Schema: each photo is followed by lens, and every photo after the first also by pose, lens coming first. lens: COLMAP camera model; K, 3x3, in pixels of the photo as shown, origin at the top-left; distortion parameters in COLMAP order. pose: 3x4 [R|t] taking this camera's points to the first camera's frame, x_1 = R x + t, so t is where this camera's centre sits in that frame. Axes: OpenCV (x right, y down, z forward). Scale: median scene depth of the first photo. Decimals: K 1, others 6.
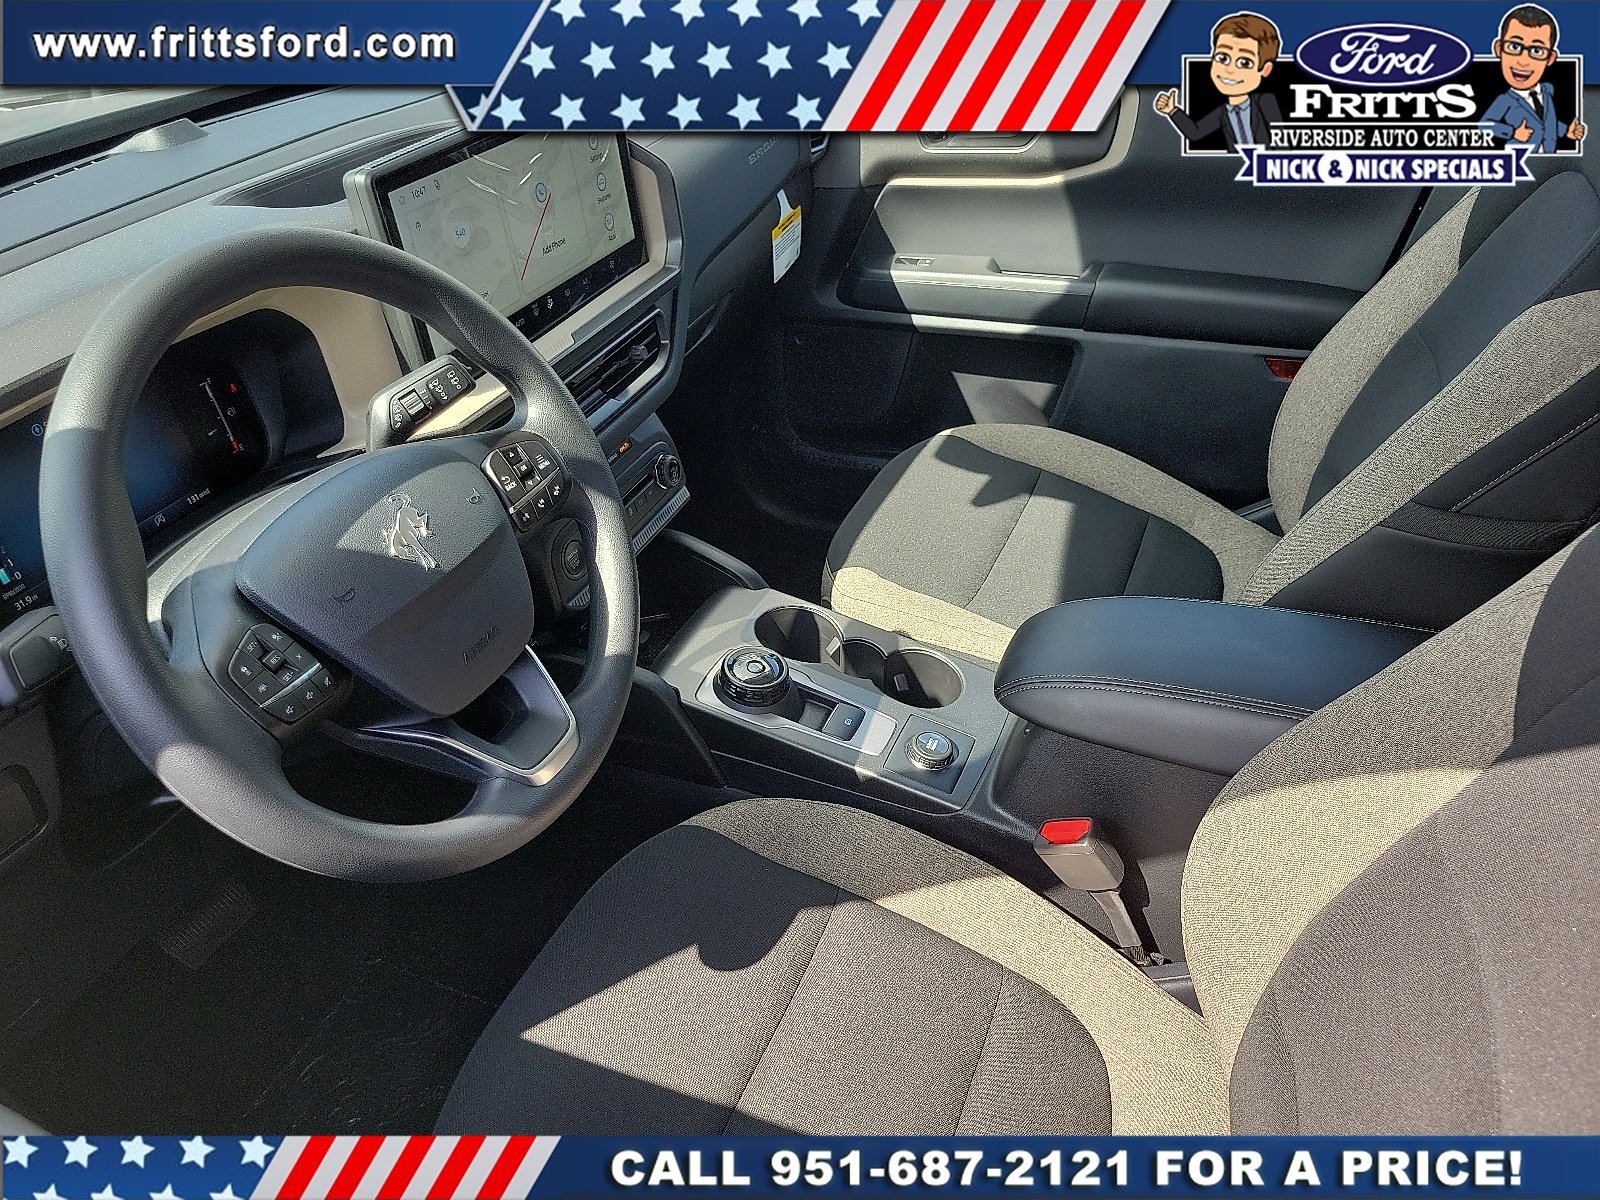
lens RADIAL K [[1226.6, 0, 790.1], [0, 1226.6, 600.8], [0, 0, 1]] dist [0.010644, -0.003041]
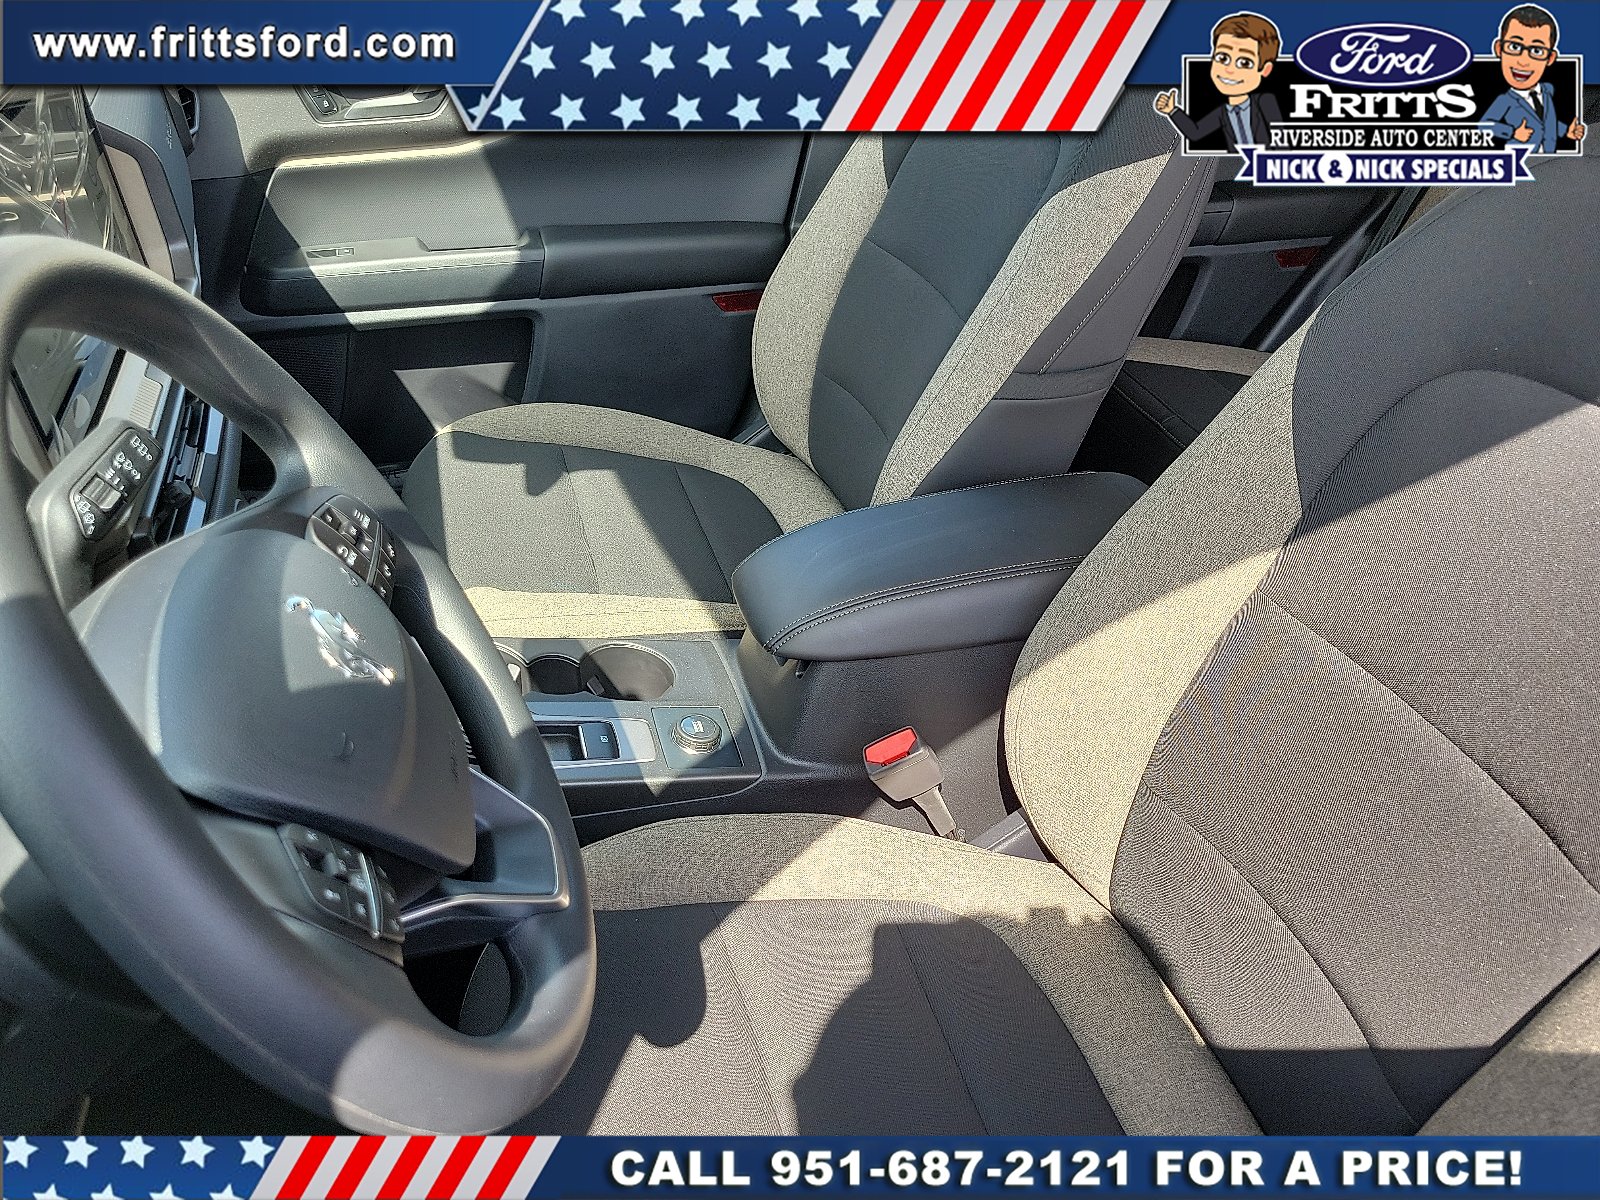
lens RADIAL K [[1226.6, 0, 790.1], [0, 1226.6, 600.8], [0, 0, 1]] dist [0.010644, -0.003041]
pose [[0.738001, -0.296414, 0.606212, -0.348373], [0.296540, 0.949425, 0.103224, -0.048266], [-0.606150, 0.103587, 0.788575, 0.190188]]
